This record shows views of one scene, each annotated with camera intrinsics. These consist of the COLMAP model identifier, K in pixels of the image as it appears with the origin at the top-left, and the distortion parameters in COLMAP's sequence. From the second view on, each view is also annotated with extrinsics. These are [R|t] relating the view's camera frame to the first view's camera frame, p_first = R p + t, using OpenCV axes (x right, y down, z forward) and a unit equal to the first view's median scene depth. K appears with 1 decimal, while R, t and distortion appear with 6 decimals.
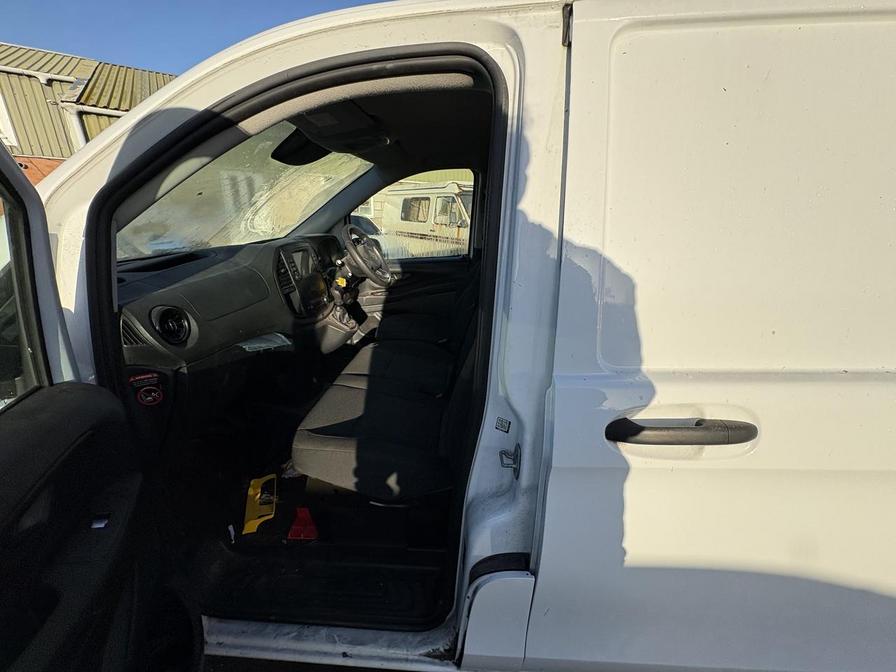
lens RADIAL K [[355.5, 0, 448.0], [0, 355.5, 336.0], [0, 0, 1]] dist [-0.000662, 0.000045]
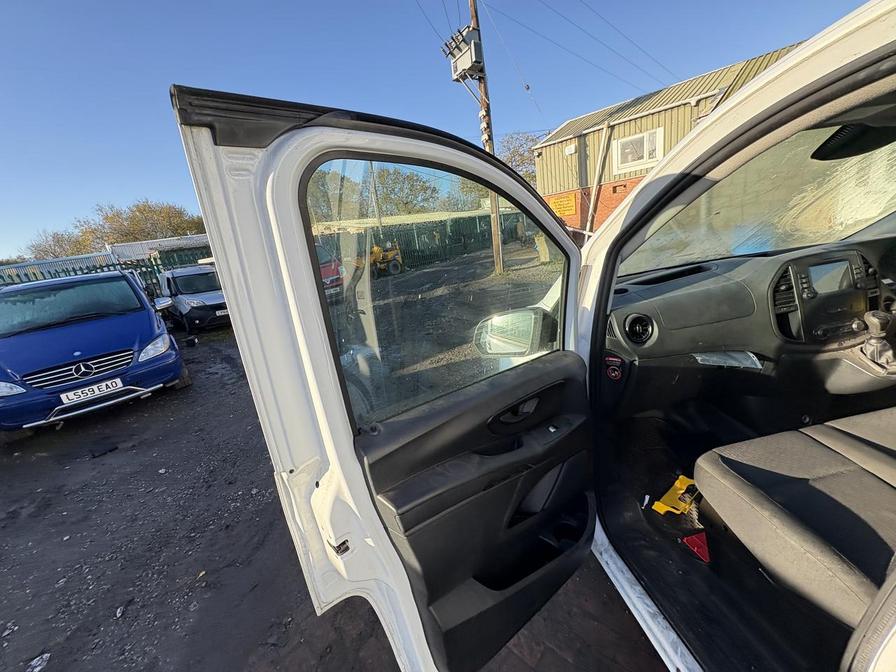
lens RADIAL K [[355.4, 0, 448.0], [0, 355.4, 336.0], [0, 0, 1]] dist [0.002521, -0.000026]
pose [[0.200778, 0.216696, -0.955370, 0.244991], [-0.176625, 0.967254, 0.182273, -0.078375], [0.963583, 0.132146, 0.232477, -0.009352]]
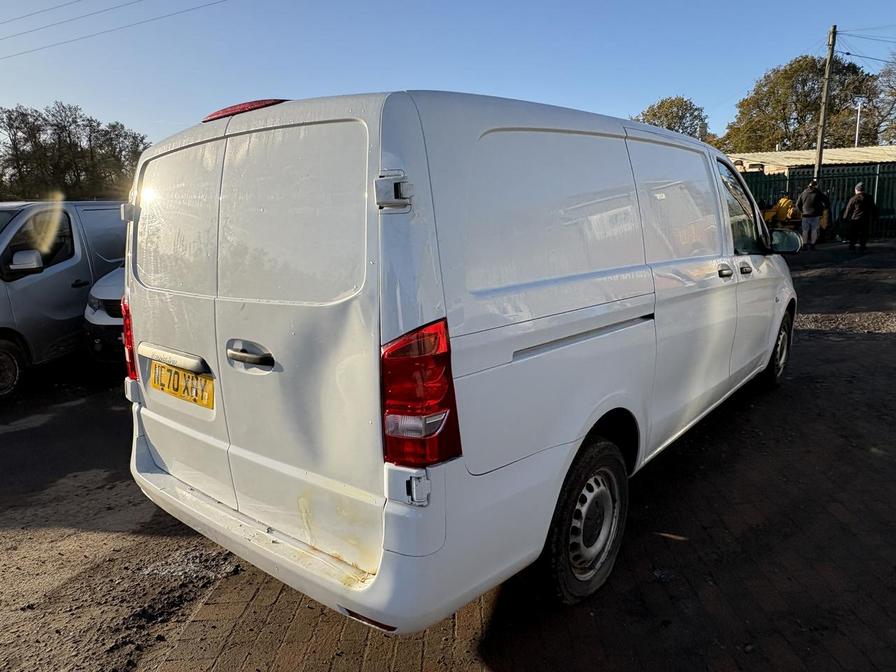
lens RADIAL K [[597.8, 0, 446.4], [0, 597.8, 330.8], [0, 0, 1]] dist [0.002683, -0.002154]
pose [[-0.598959, 0.155834, -0.785470, 2.753397], [-0.228927, 0.906623, 0.354438, -0.665494], [0.767359, 0.392109, -0.507356, 2.091930]]
